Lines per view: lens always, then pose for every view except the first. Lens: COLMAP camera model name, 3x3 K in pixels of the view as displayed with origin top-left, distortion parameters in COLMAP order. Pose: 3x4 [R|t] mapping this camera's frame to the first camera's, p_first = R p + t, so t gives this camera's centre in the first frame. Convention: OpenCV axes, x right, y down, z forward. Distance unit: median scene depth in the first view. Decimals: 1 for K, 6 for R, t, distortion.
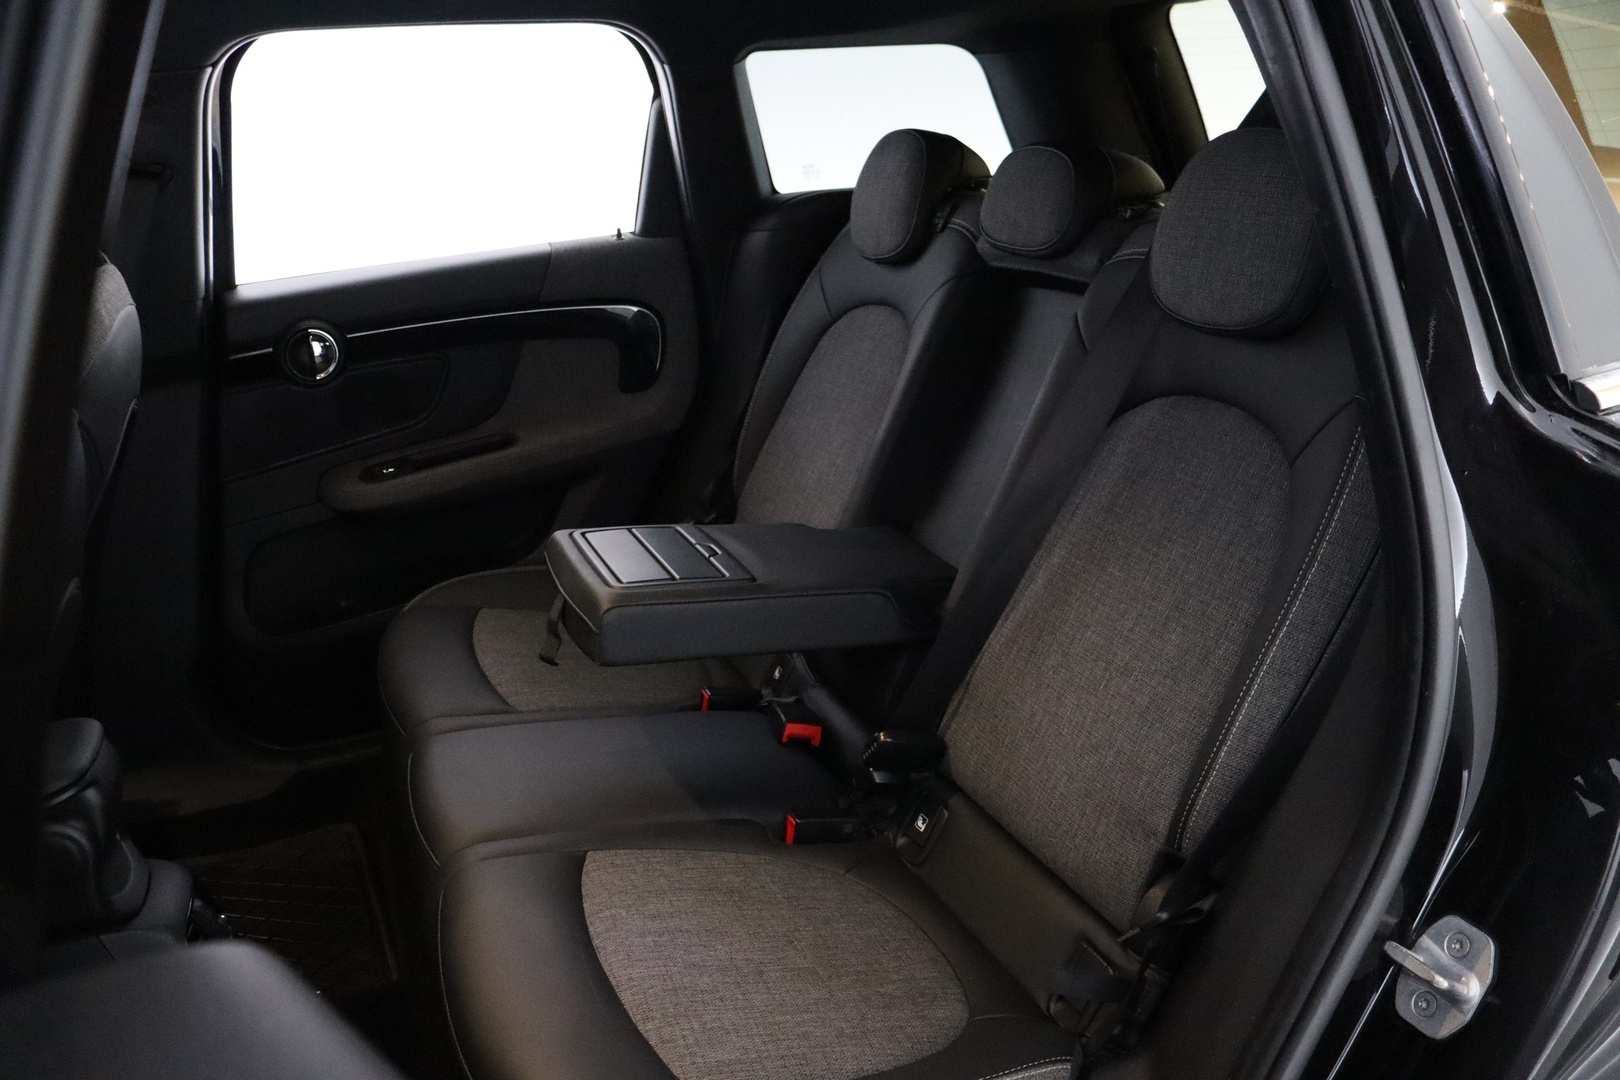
lens RADIAL K [[1325.6, 0, 810.0], [0, 1325.6, 540.0], [0, 0, 1]] dist [-0.190684, 0.170498]
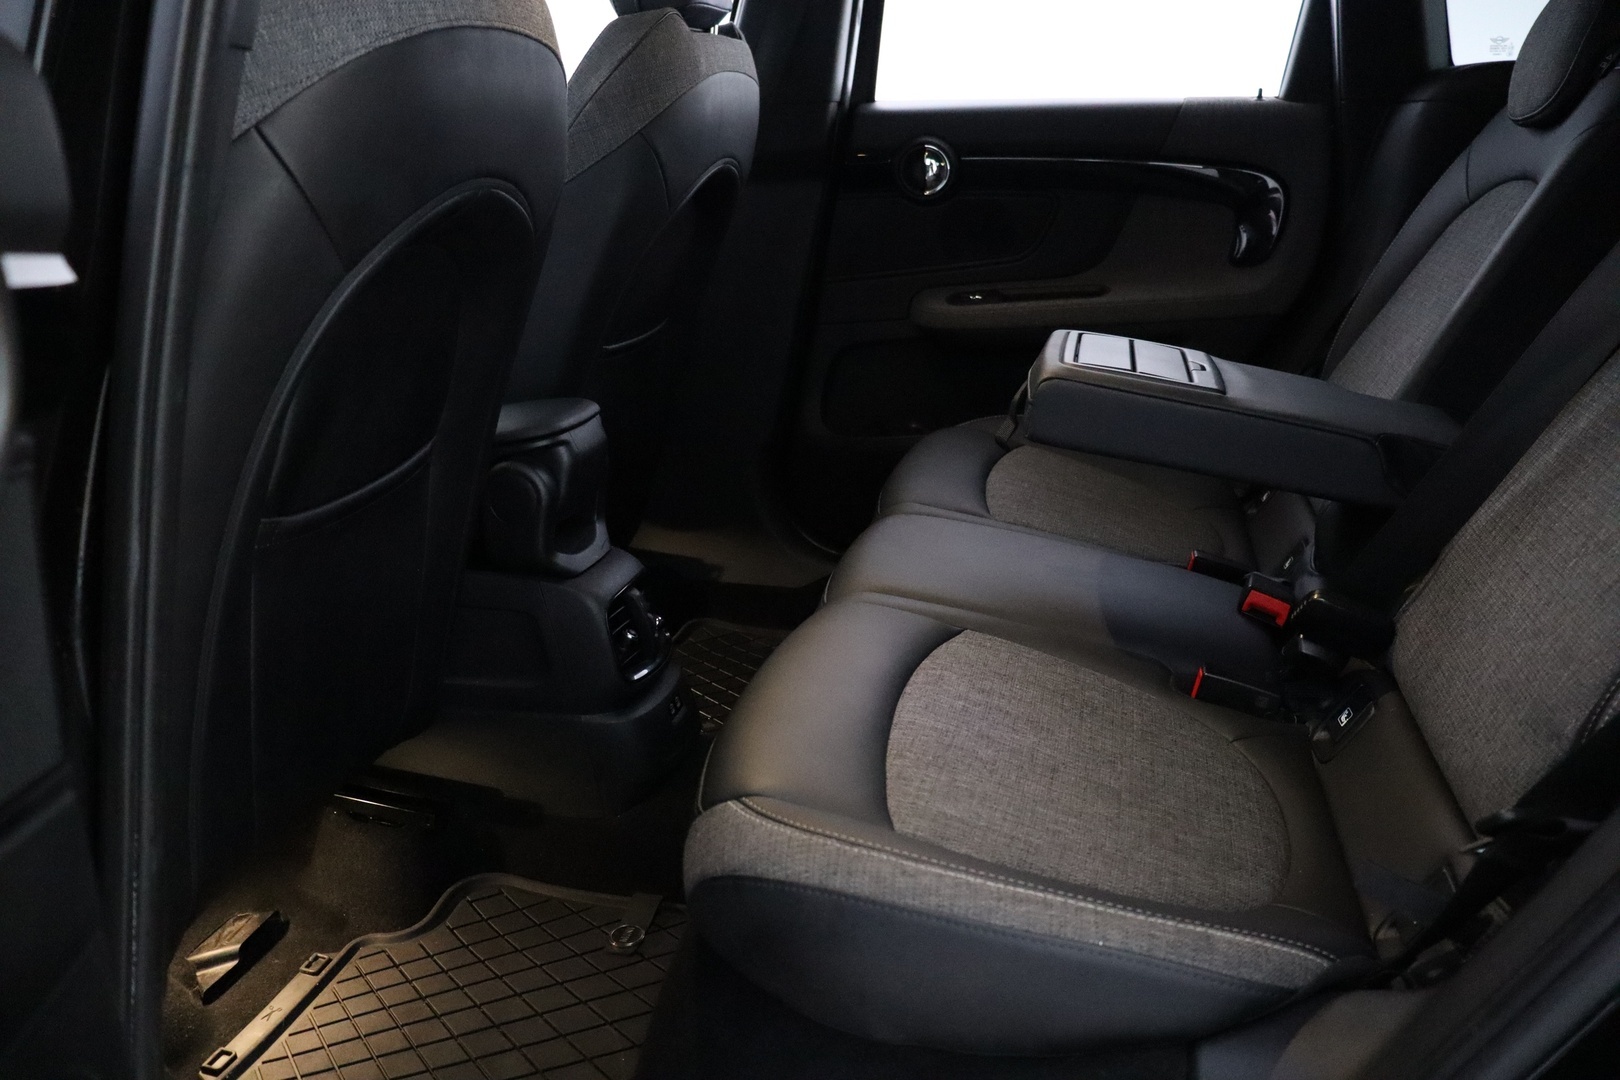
lens RADIAL K [[1325.6, 0, 810.0], [0, 1325.6, 540.0], [0, 0, 1]] dist [-0.190684, 0.170498]
pose [[0.820233, 0.230100, -0.523710, 0.186663], [-0.231202, 0.970771, 0.064415, 0.118755], [0.523225, 0.068248, 0.849458, 0.107878]]
